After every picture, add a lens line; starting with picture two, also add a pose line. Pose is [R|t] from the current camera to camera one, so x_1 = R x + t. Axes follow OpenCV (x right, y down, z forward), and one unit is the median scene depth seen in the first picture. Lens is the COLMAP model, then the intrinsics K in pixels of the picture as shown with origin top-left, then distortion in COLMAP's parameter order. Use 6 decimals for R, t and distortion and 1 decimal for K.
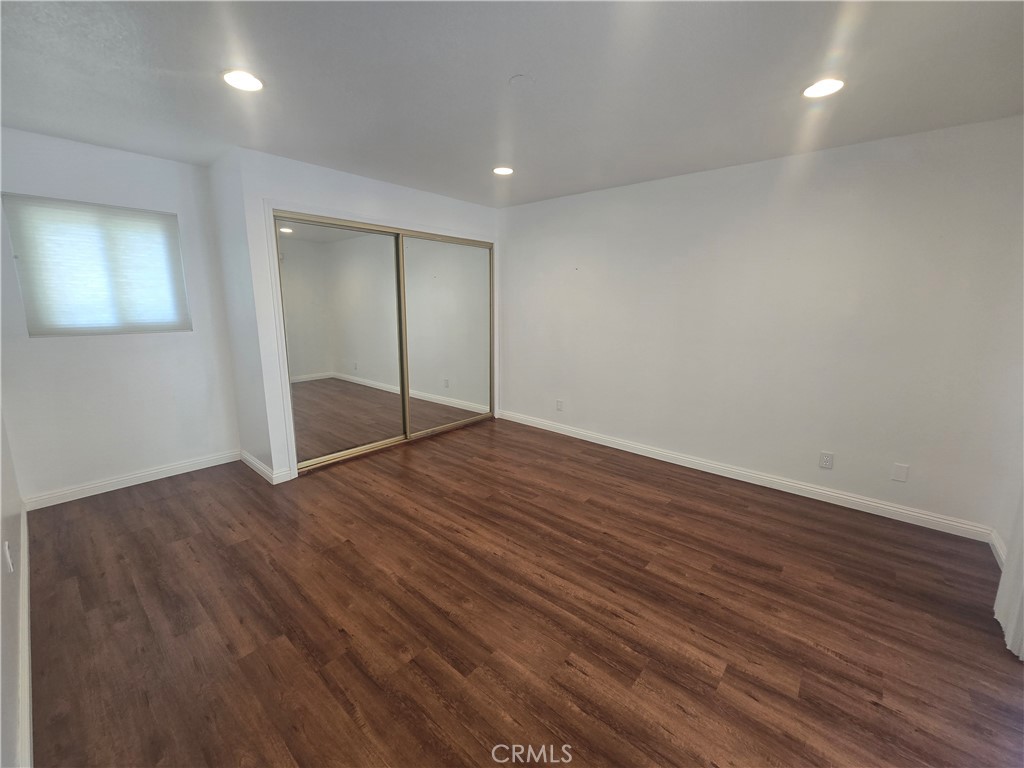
lens RADIAL K [[418.3, 0, 514.2], [0, 418.3, 377.6], [0, 0, 1]] dist [-0.000298, 0.000150]
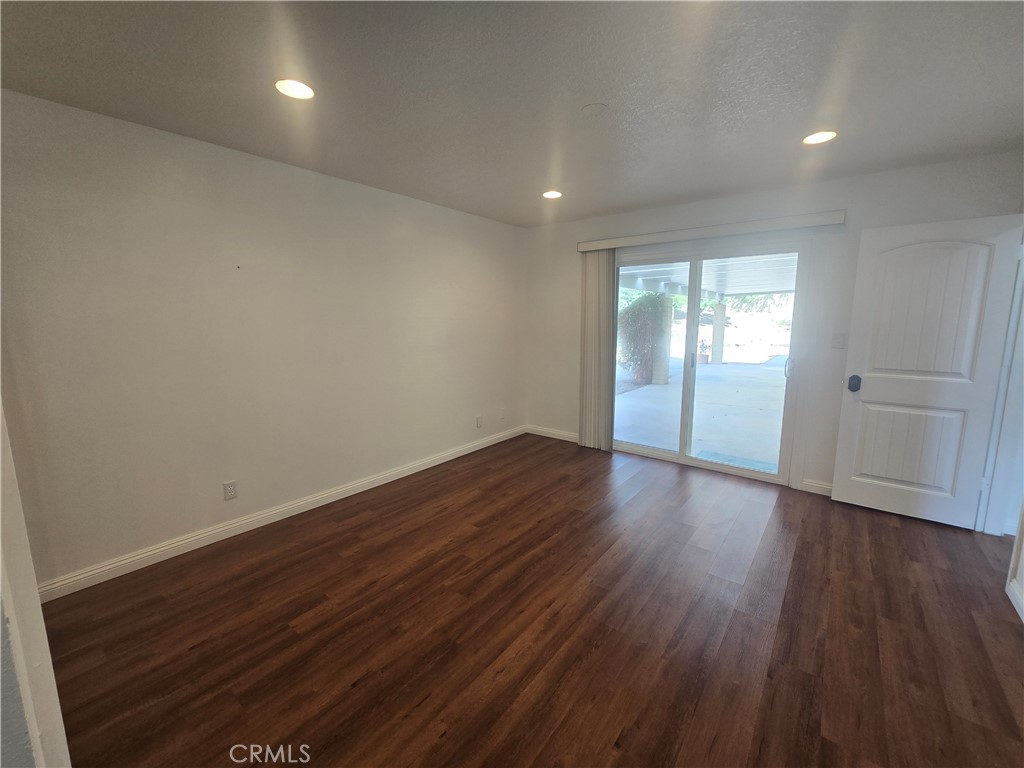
lens RADIAL K [[418.3, 0, 514.2], [0, 418.3, 377.6], [0, 0, 1]] dist [-0.000298, 0.000150]
pose [[-0.040125, -0.152824, 0.987438, -0.747638], [0.179888, 0.970982, 0.157587, -0.177037], [-0.982868, 0.183951, -0.011469, 0.898462]]
